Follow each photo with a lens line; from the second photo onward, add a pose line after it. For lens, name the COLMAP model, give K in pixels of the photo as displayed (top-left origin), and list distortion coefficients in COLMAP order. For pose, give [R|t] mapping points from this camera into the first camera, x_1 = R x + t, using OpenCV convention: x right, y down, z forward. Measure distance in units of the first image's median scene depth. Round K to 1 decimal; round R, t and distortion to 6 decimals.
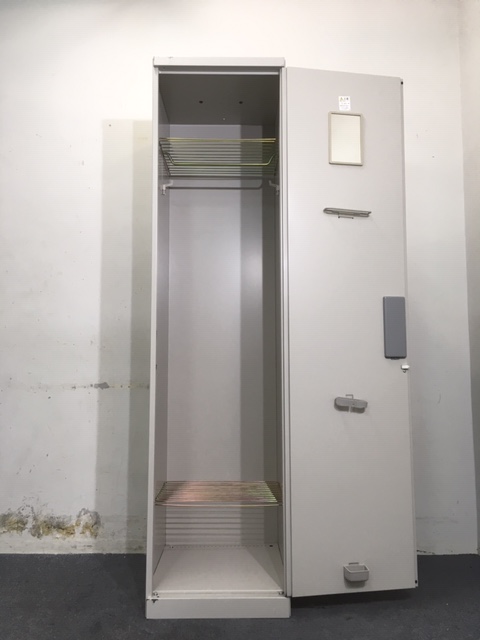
lens RADIAL K [[528.4, 0, 243.1], [0, 528.4, 320.5], [0, 0, 1]] dist [0.044649, -0.053265]
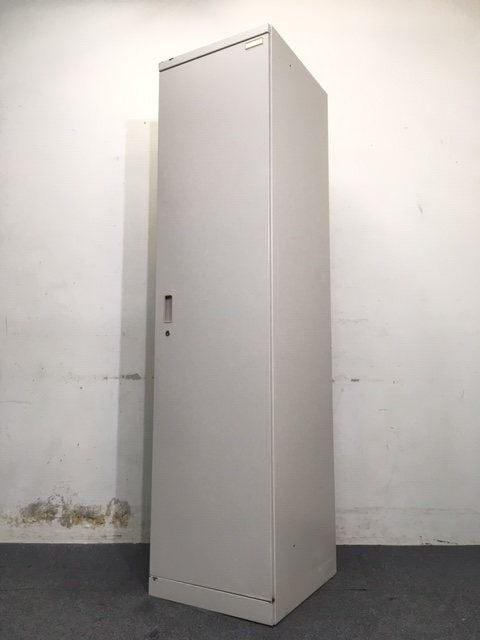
lens RADIAL K [[528.4, 0, 240.7], [0, 528.4, 322.6], [0, 0, 1]] dist [0.044649, -0.053265]
pose [[0.999182, 0.017683, 0.036380, -0.102517], [-0.016888, 0.999614, -0.022060, 0.039126], [-0.036756, 0.021428, 0.999095, -0.021412]]
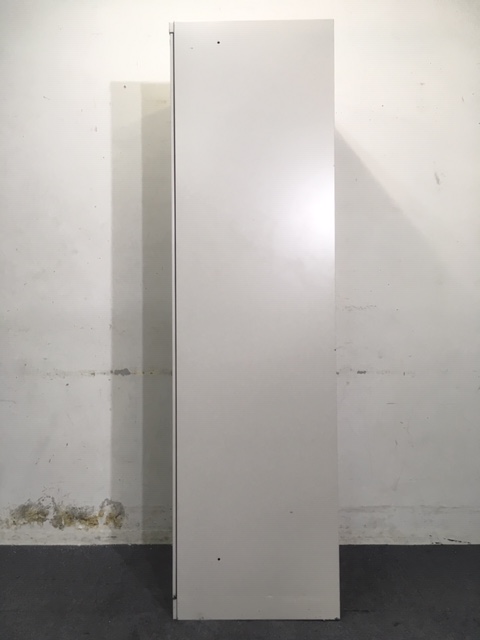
lens RADIAL K [[528.4, 0, 241.4], [0, 528.4, 318.6], [0, 0, 1]] dist [0.044649, -0.053265]
pose [[0.999948, -0.002126, 0.009940, -0.065378], [0.001327, 0.996815, 0.079742, -0.047983], [-0.010078, -0.079724, 0.996766, 0.066555]]
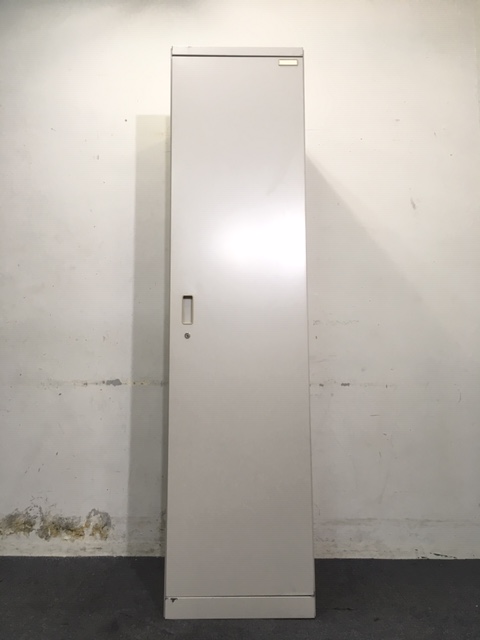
lens RADIAL K [[528.4, 0, 241.9], [0, 528.4, 321.2], [0, 0, 1]] dist [0.044649, -0.053265]
pose [[0.999927, 0.008412, 0.008649, -0.041657], [-0.008115, 0.999393, -0.033885, 0.042411], [-0.008929, 0.033813, 0.999388, 0.019654]]
